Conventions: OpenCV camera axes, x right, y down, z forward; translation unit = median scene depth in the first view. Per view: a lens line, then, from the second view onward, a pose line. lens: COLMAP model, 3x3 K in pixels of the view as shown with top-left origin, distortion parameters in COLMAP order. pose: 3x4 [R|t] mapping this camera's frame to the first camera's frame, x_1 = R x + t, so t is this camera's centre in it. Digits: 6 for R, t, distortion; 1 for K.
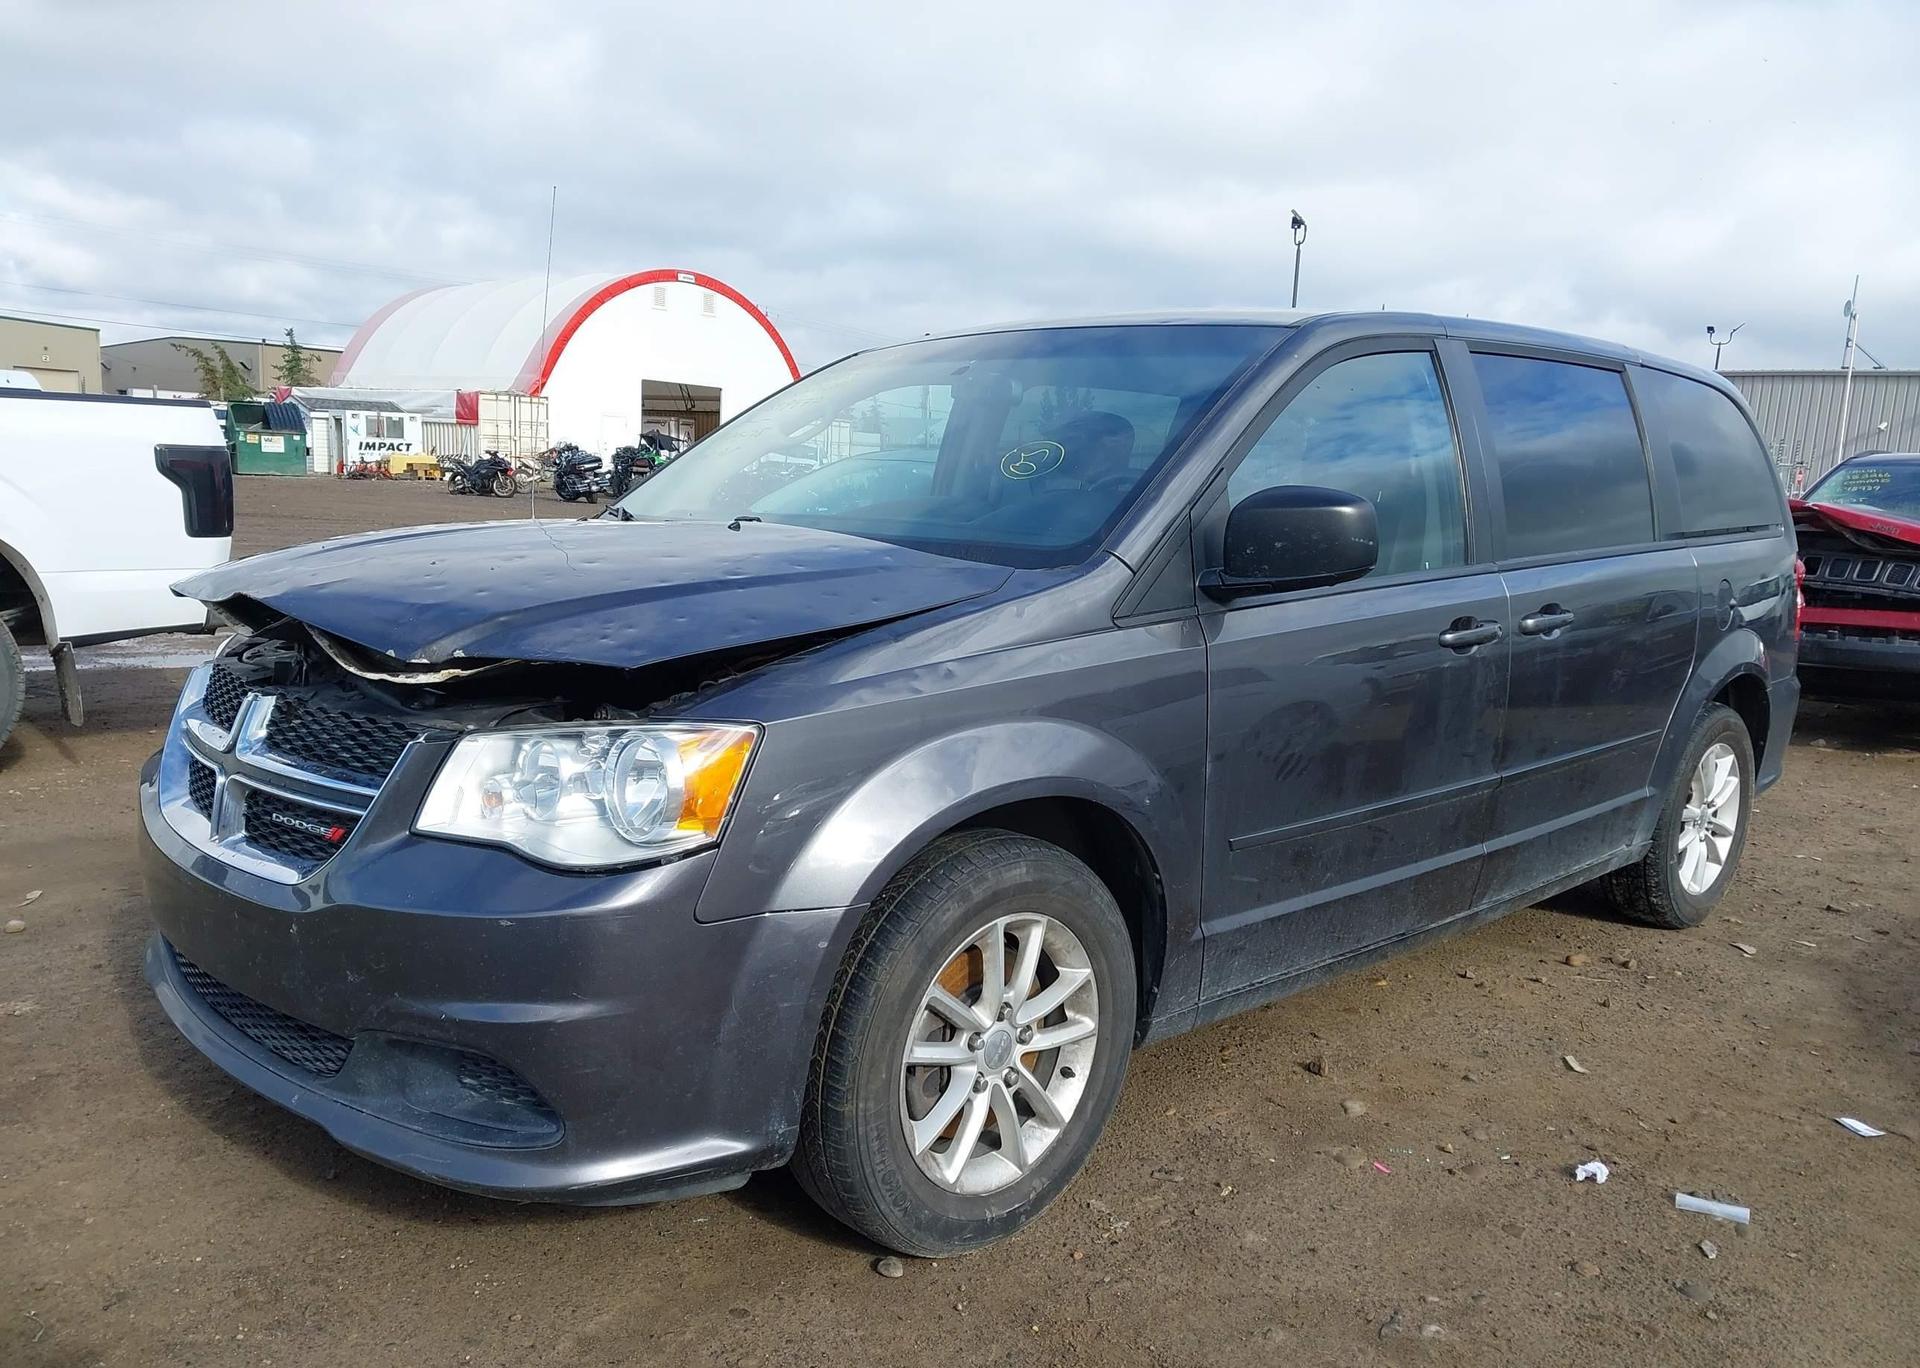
lens RADIAL K [[1556.0, 0, 986.2], [0, 1556.0, 692.1], [0, 0, 1]] dist [0.056660, -0.070524]
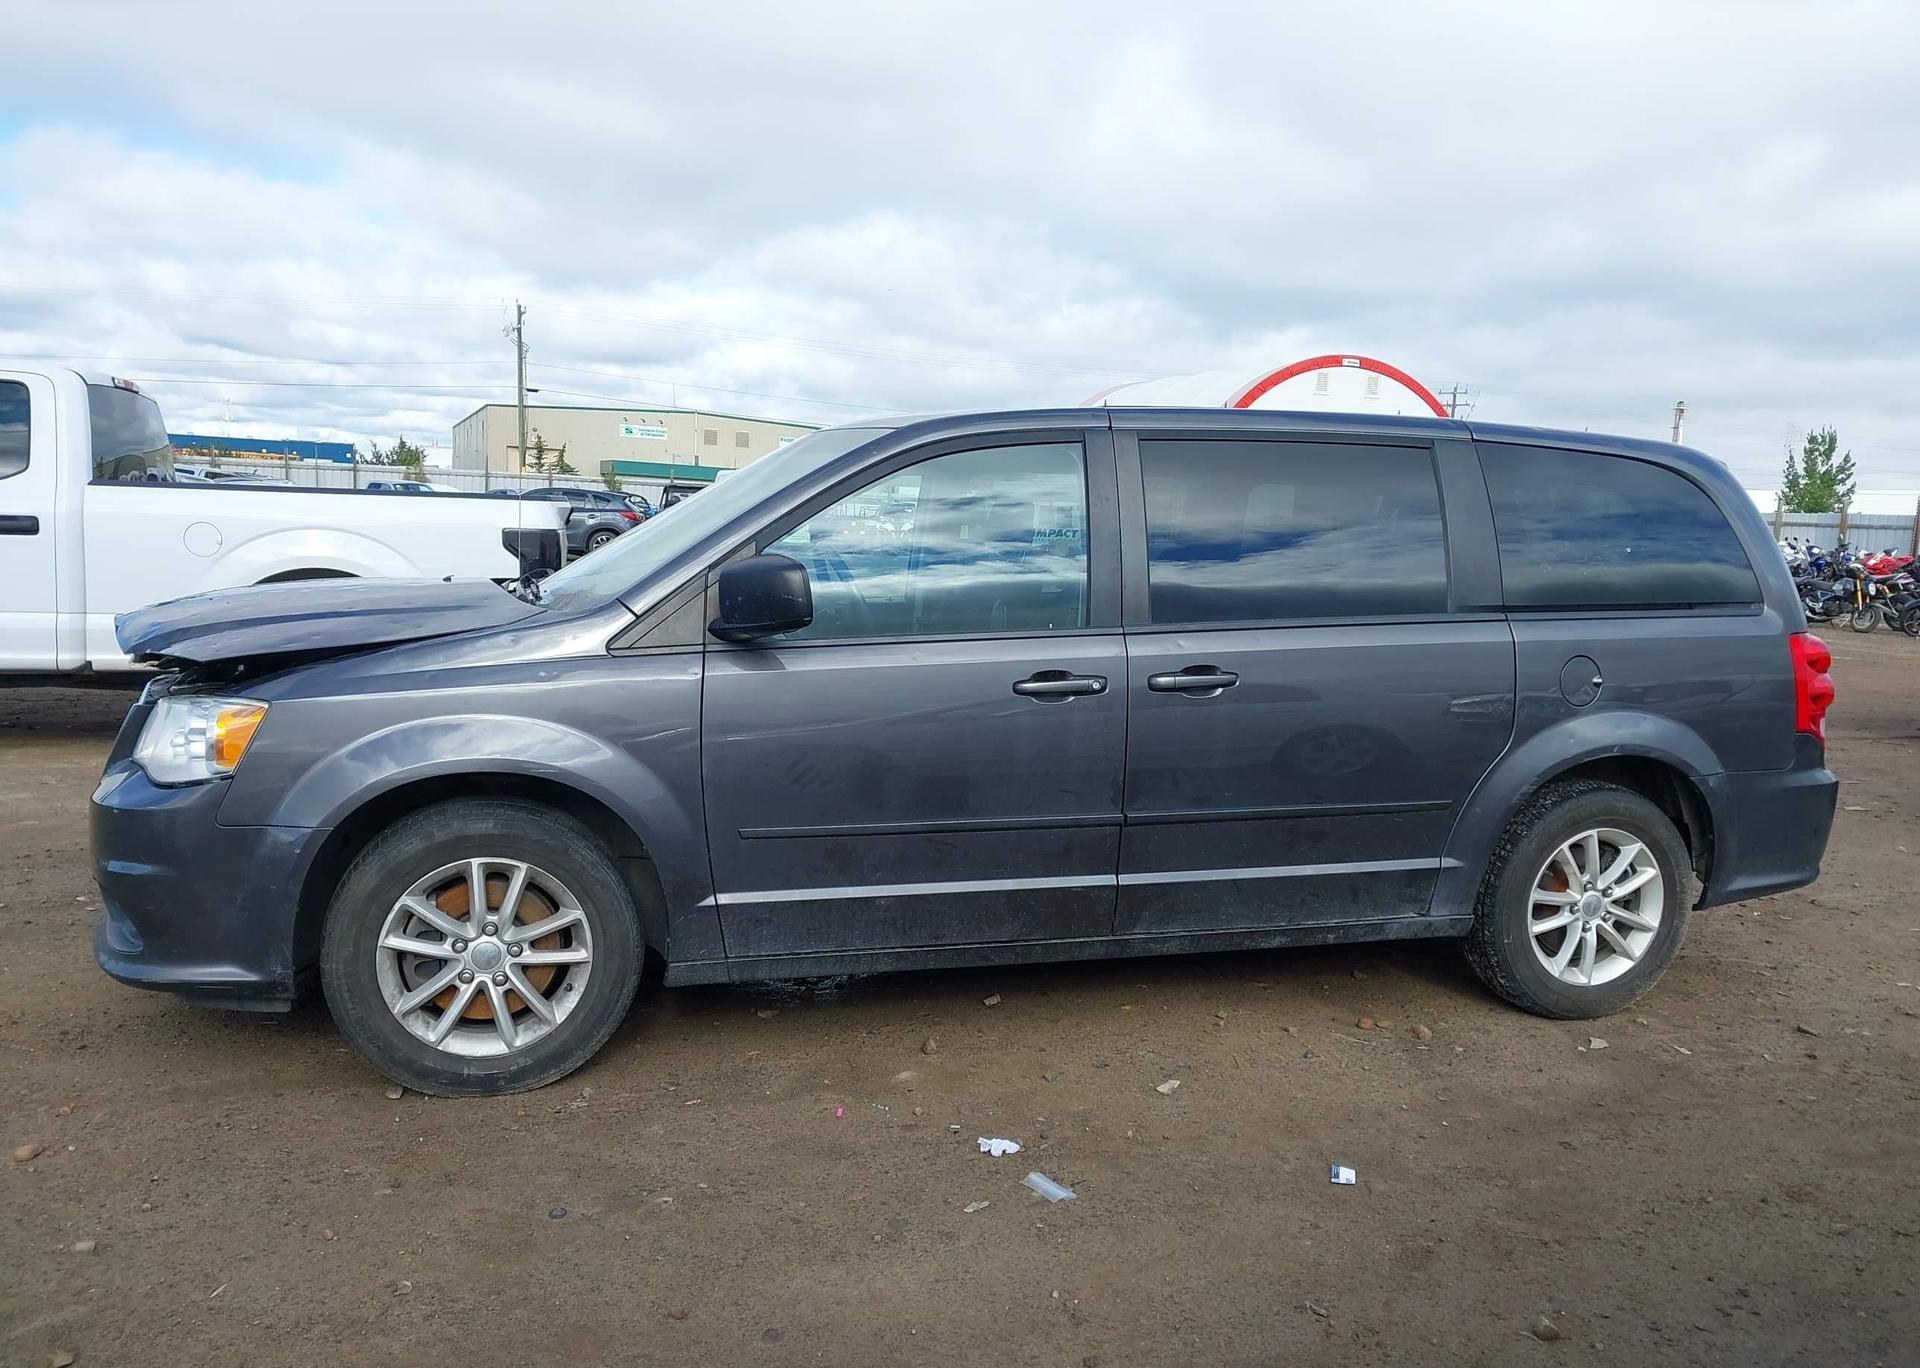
lens RADIAL K [[1556.0, 0, 970.9], [0, 1556.0, 684.7], [0, 0, 1]] dist [0.056660, -0.070524]
pose [[0.887822, 0.040644, -0.458388, 0.968520], [-0.065972, 0.997044, -0.039373, 0.014491], [0.455433, 0.065197, 0.887879, -0.055630]]
